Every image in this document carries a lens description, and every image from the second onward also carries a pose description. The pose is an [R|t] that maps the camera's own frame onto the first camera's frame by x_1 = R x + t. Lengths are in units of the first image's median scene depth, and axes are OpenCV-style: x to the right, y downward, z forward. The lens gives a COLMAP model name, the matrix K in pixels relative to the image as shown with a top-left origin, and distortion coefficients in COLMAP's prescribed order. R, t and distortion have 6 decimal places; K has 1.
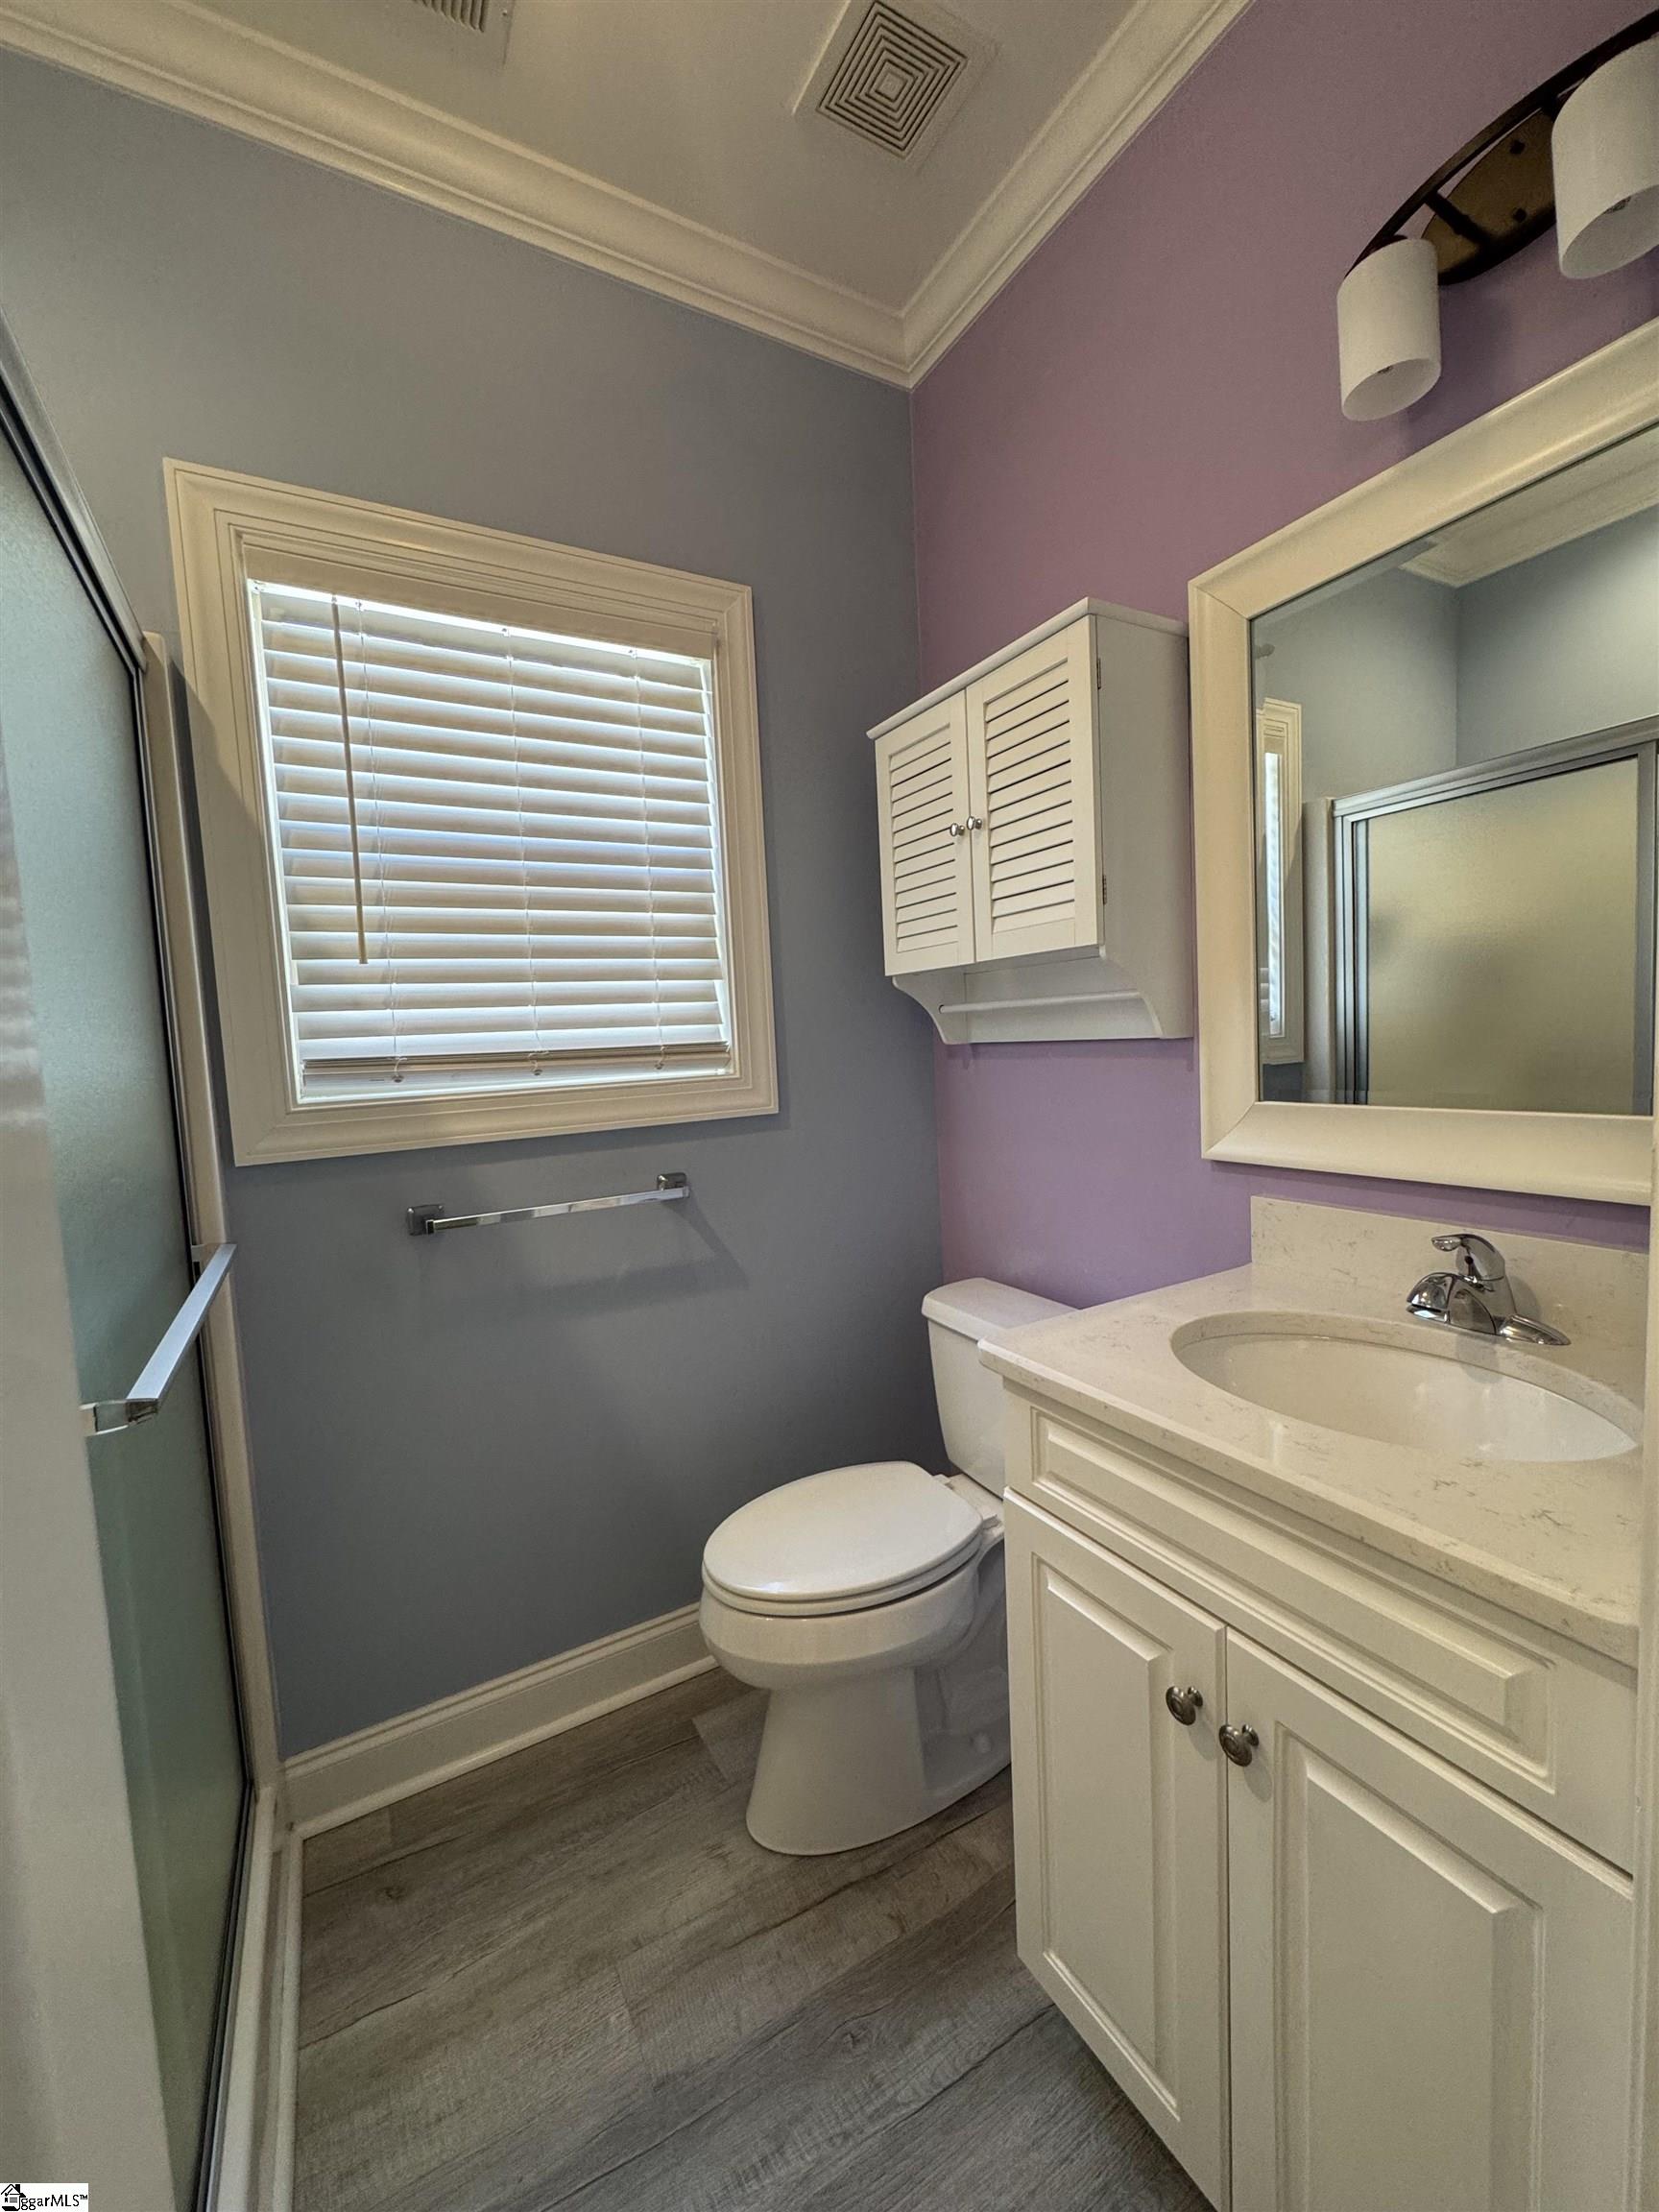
lens RADIAL K [[888.2, 0, 823.2], [0, 888.2, 1105.2], [0, 0, 1]] dist [-0.002508, 0.000114]
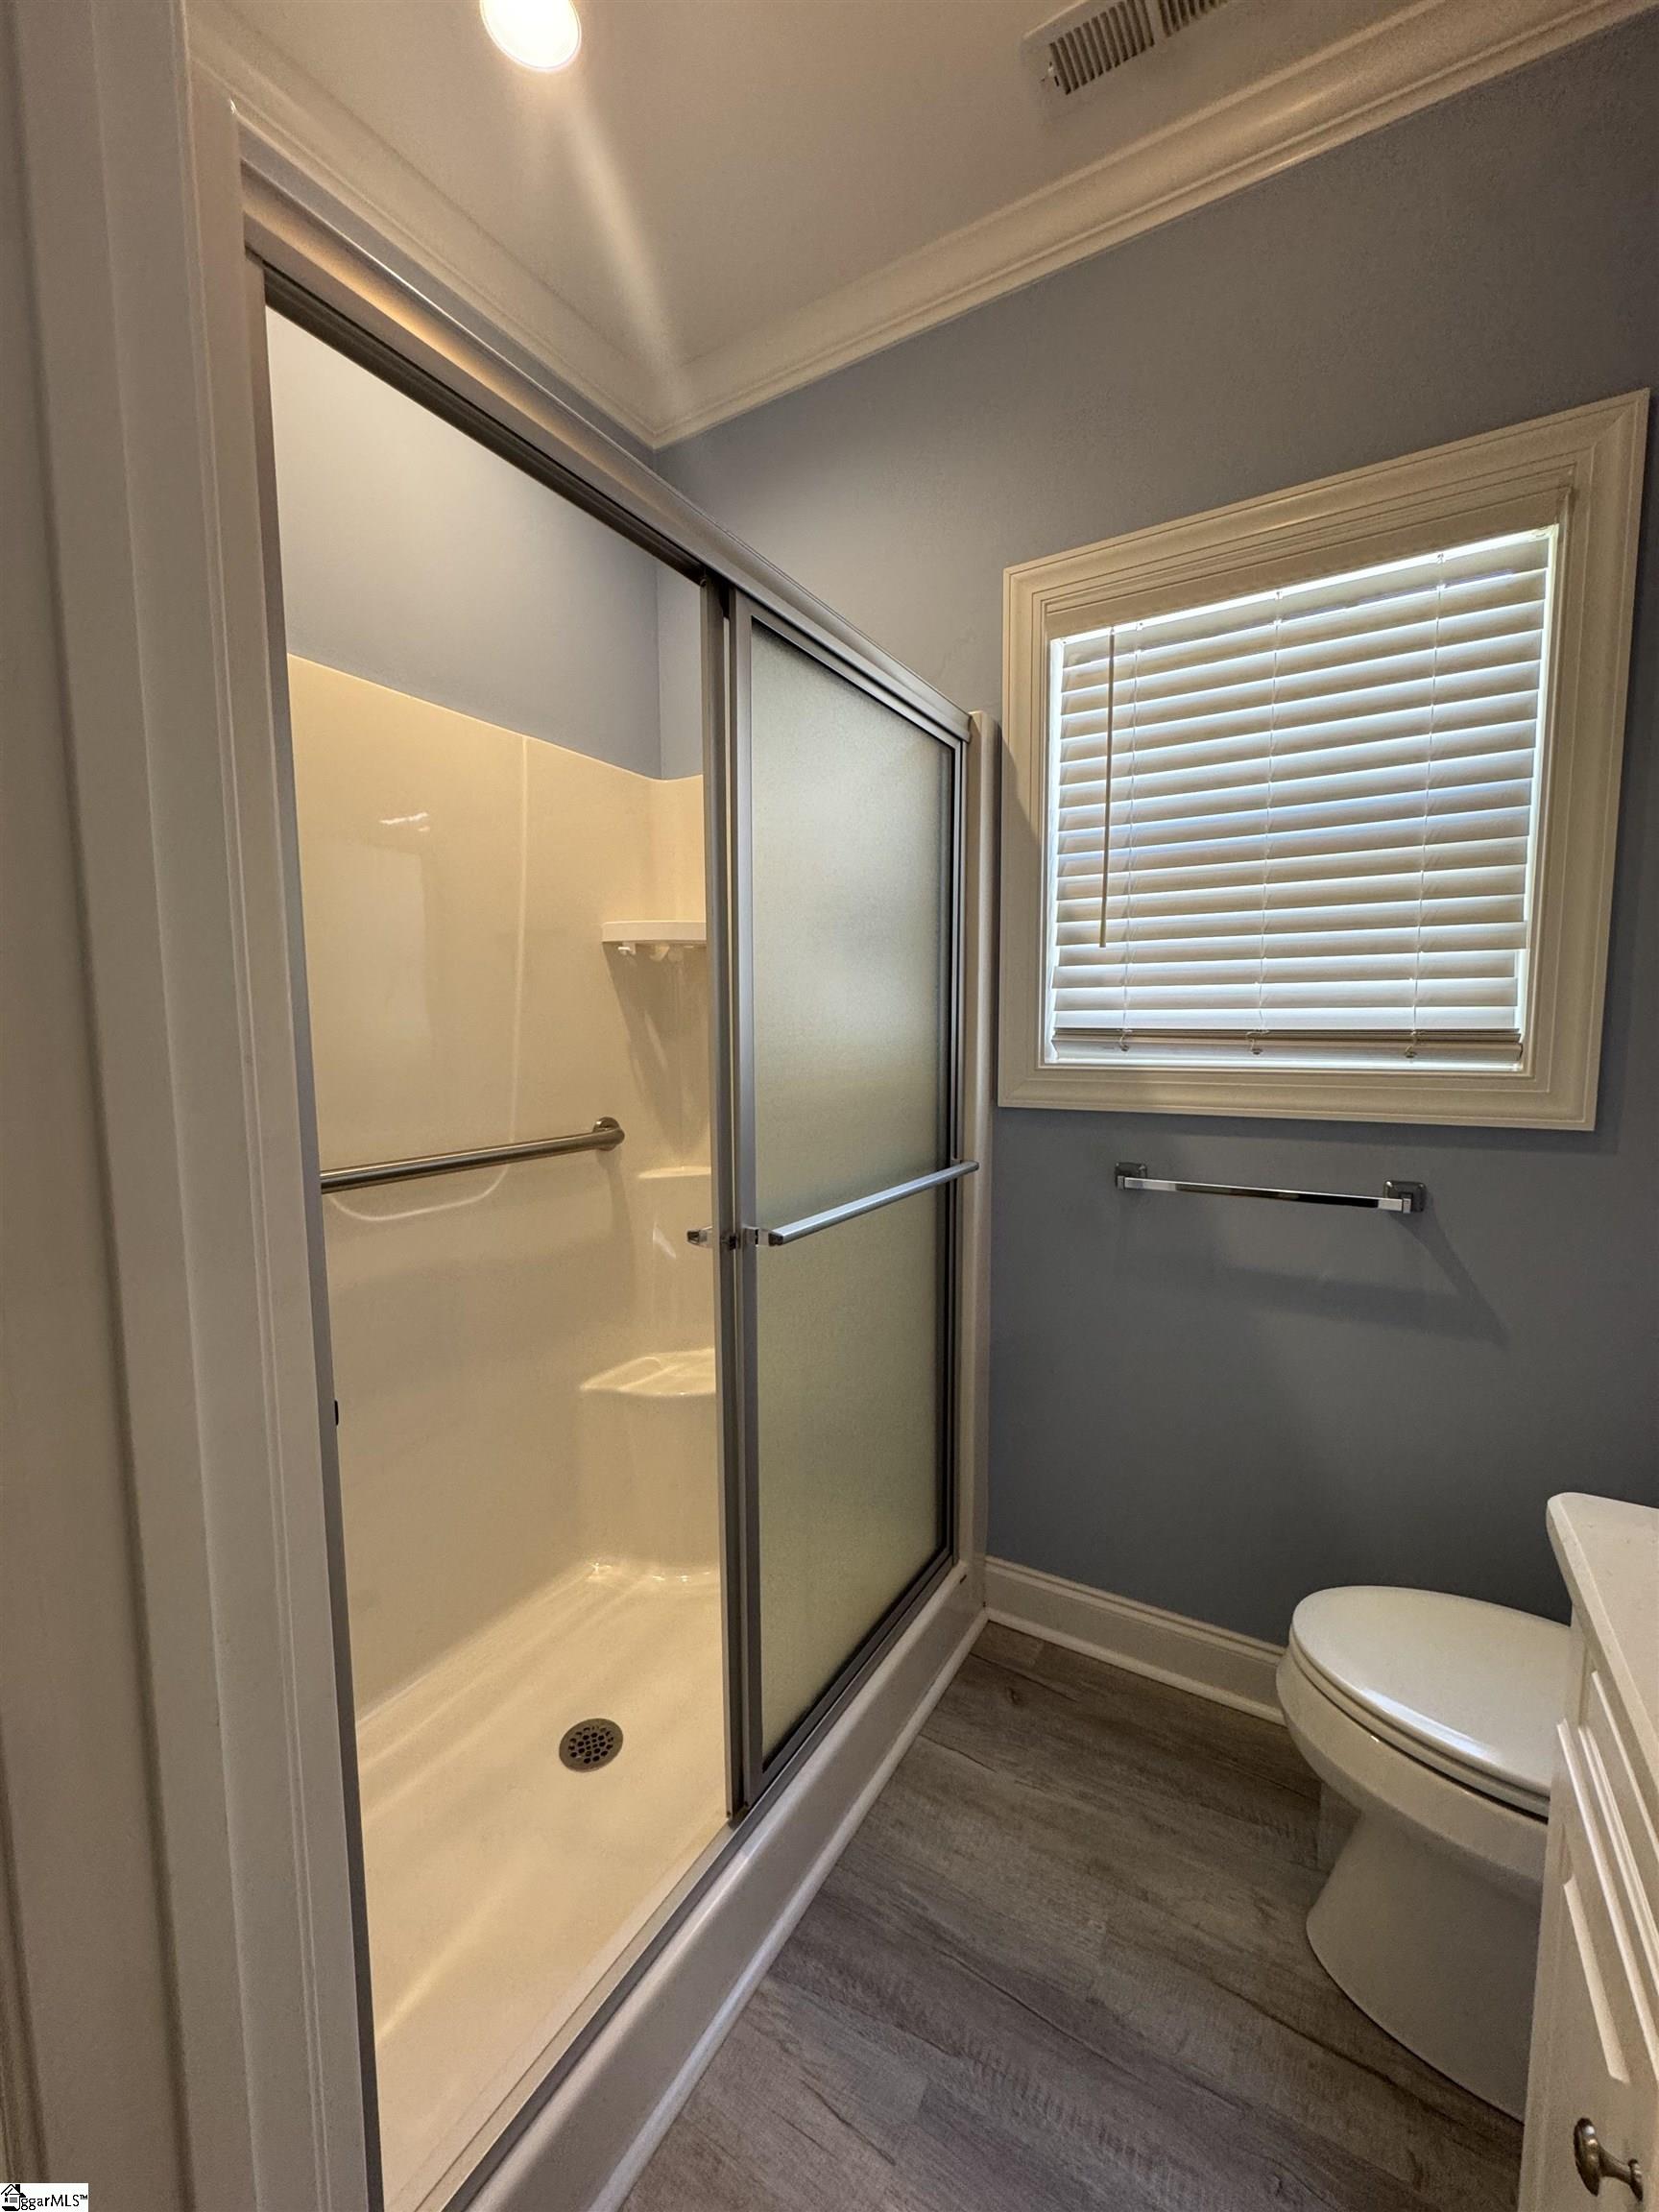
lens RADIAL K [[881.6, 0, 828.8], [0, 881.6, 1107.0], [0, 0, 1]] dist [-0.004081, 0.000406]
pose [[0.489174, 0.127459, -0.862823, 0.325007], [-0.086145, 0.991488, 0.097626, -0.033655], [0.867921, 0.026572, 0.495990, 0.122402]]
